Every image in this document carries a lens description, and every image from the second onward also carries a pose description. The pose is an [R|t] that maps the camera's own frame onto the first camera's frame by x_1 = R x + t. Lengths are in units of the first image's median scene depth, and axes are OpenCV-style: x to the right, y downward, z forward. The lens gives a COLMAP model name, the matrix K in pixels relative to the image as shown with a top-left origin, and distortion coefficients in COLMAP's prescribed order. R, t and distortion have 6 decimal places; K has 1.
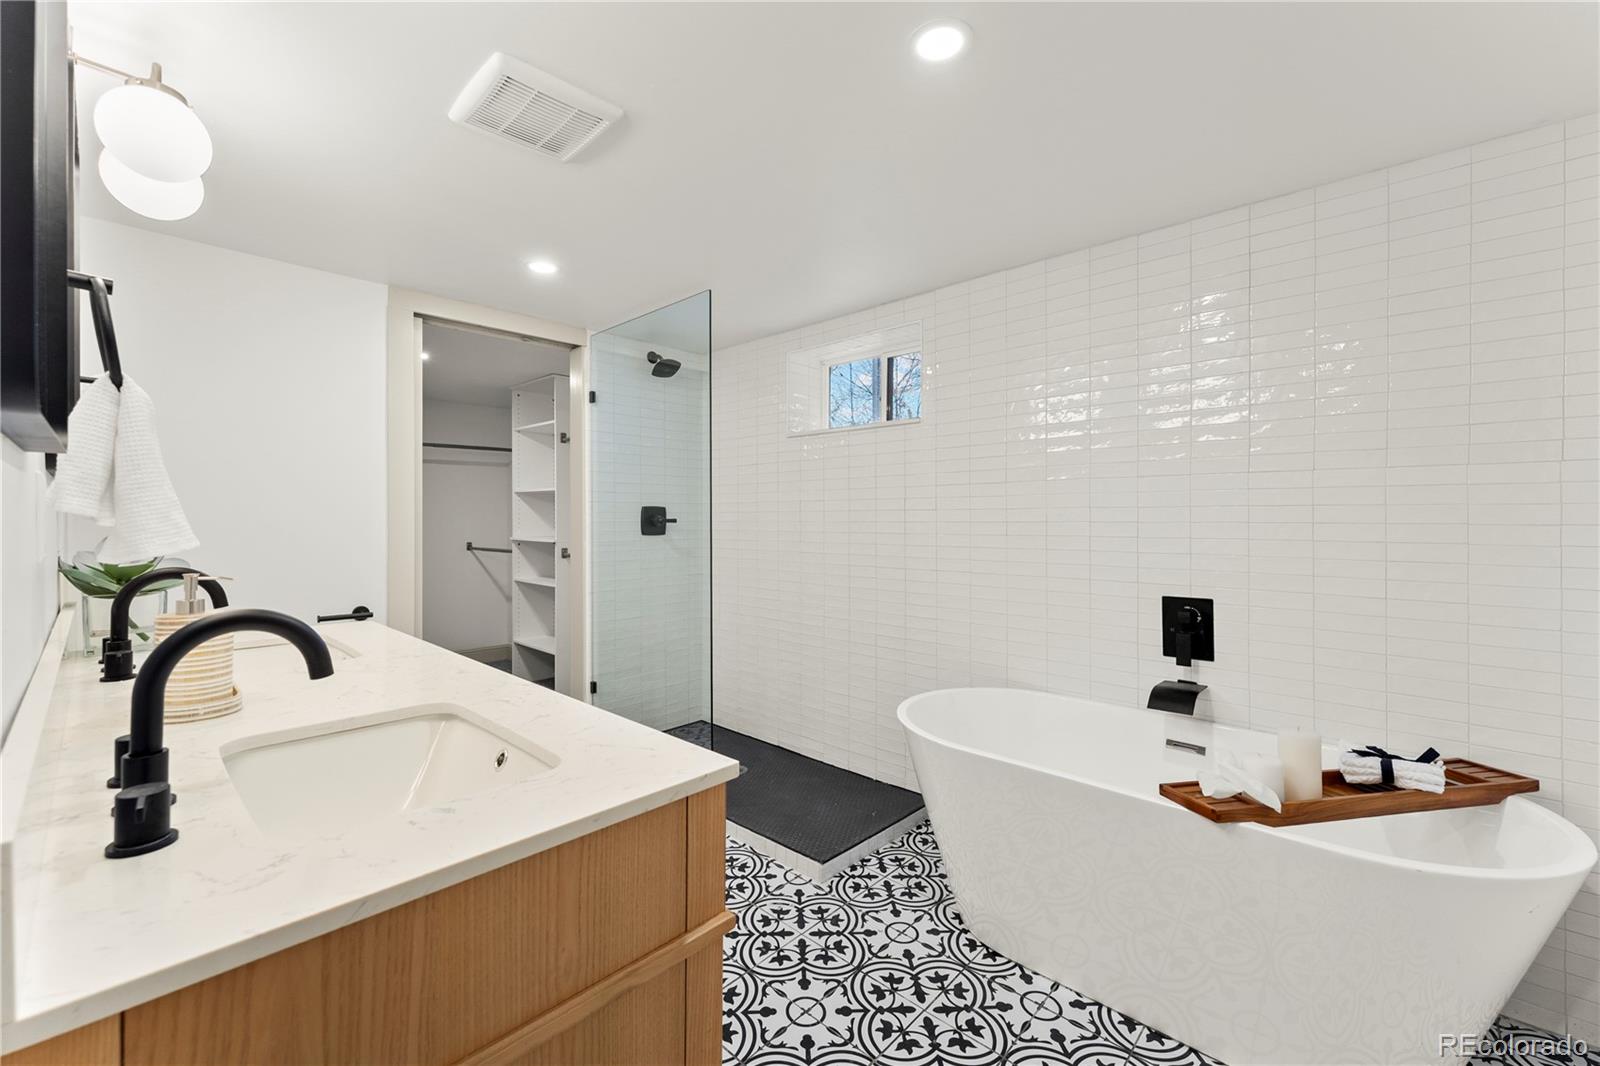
lens RADIAL K [[647.7, 0, 799.6], [0, 647.7, 516.6], [0, 0, 1]] dist [-0.000138, -0.000019]
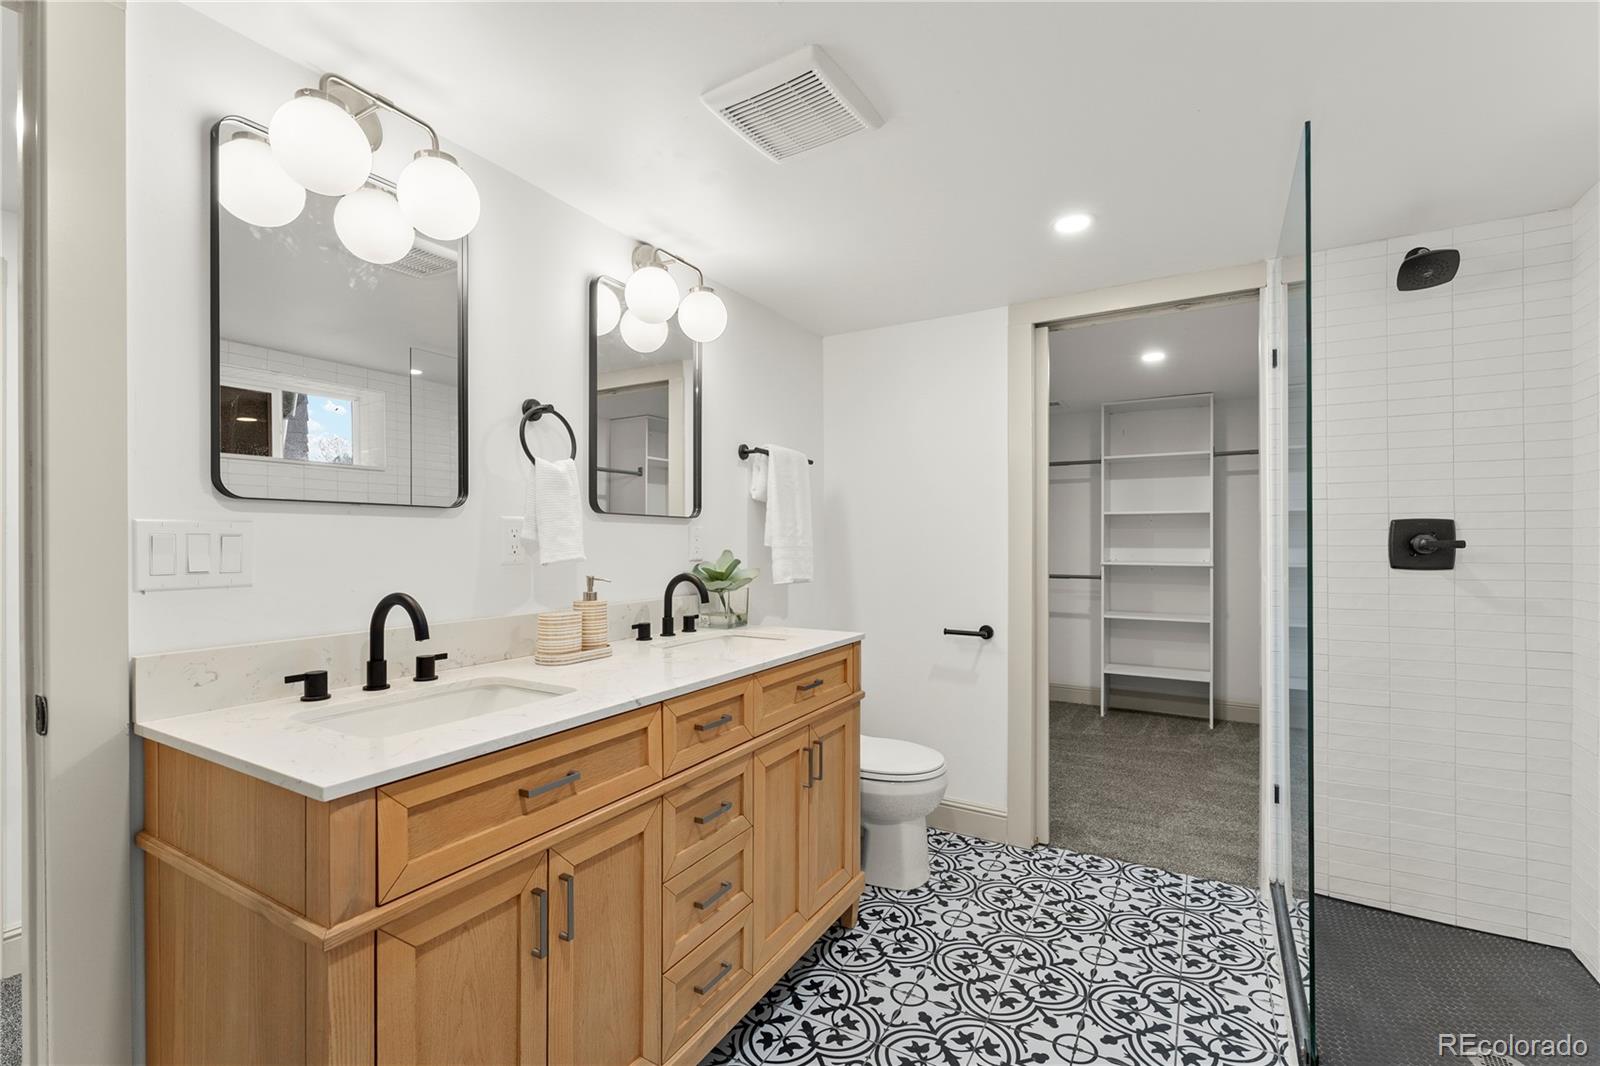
lens RADIAL K [[698.2, 0, 799.7], [0, 698.2, 542.7], [0, 0, 1]] dist [0.001051, 0.000076]
pose [[0.224156, 0.000799, -0.974553, 0.324734], [0.002800, 0.999995, 0.001464, 0.003309], [0.974549, -0.003057, 0.224153, 0.427923]]
